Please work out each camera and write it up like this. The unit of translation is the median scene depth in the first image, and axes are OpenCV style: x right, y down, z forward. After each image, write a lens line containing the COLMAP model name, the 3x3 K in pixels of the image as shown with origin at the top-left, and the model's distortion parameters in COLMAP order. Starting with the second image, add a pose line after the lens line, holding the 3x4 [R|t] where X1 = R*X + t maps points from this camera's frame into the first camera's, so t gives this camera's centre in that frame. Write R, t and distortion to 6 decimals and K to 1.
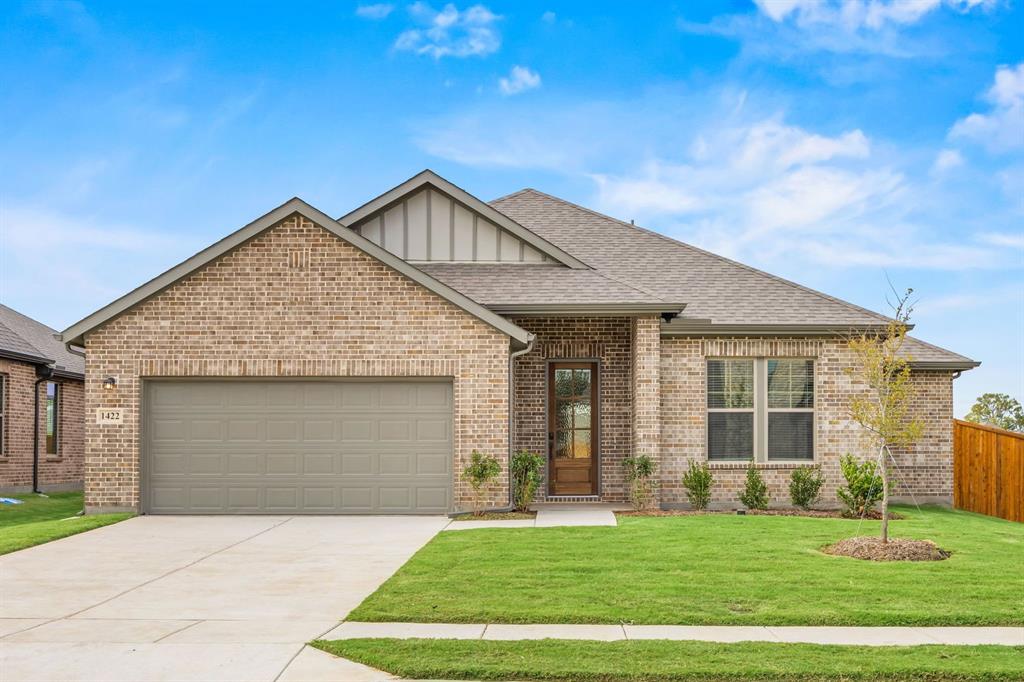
lens RADIAL K [[412.8, 0, 512.0], [0, 412.8, 400.7], [0, 0, 1]] dist [0.000439, 0.000116]
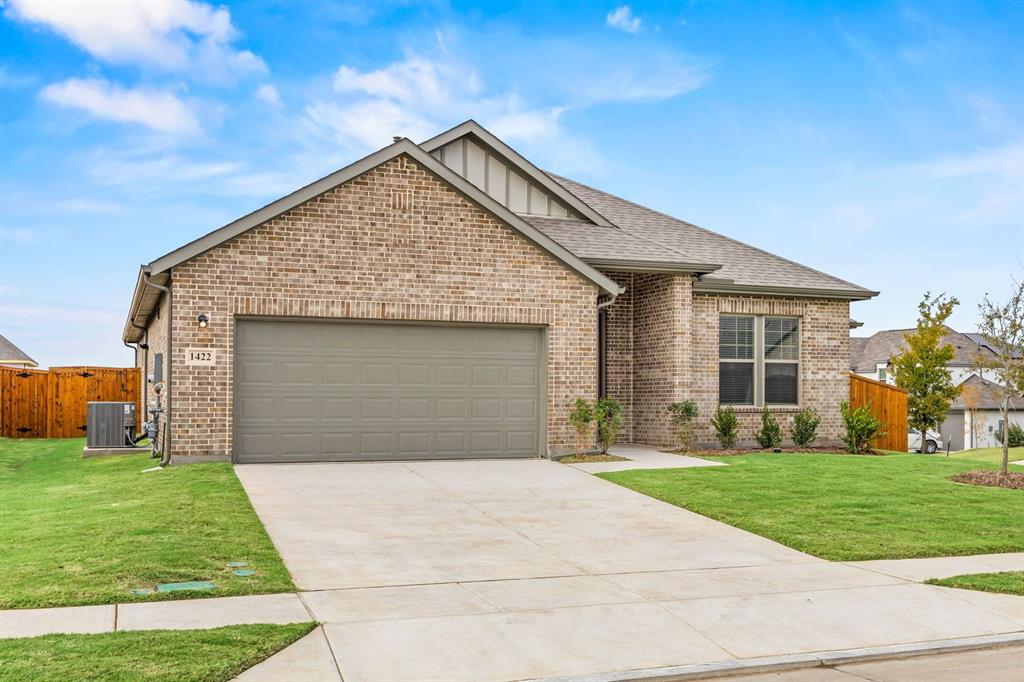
lens RADIAL K [[393.9, 0, 513.1], [0, 393.9, 347.5], [0, 0, 1]] dist [0.000482, 0.000185]
pose [[0.989325, 0.022421, 0.143994, -0.378608], [-0.022837, 0.999738, 0.001238, -0.000346], [-0.143929, -0.004513, 0.989578, 0.031031]]
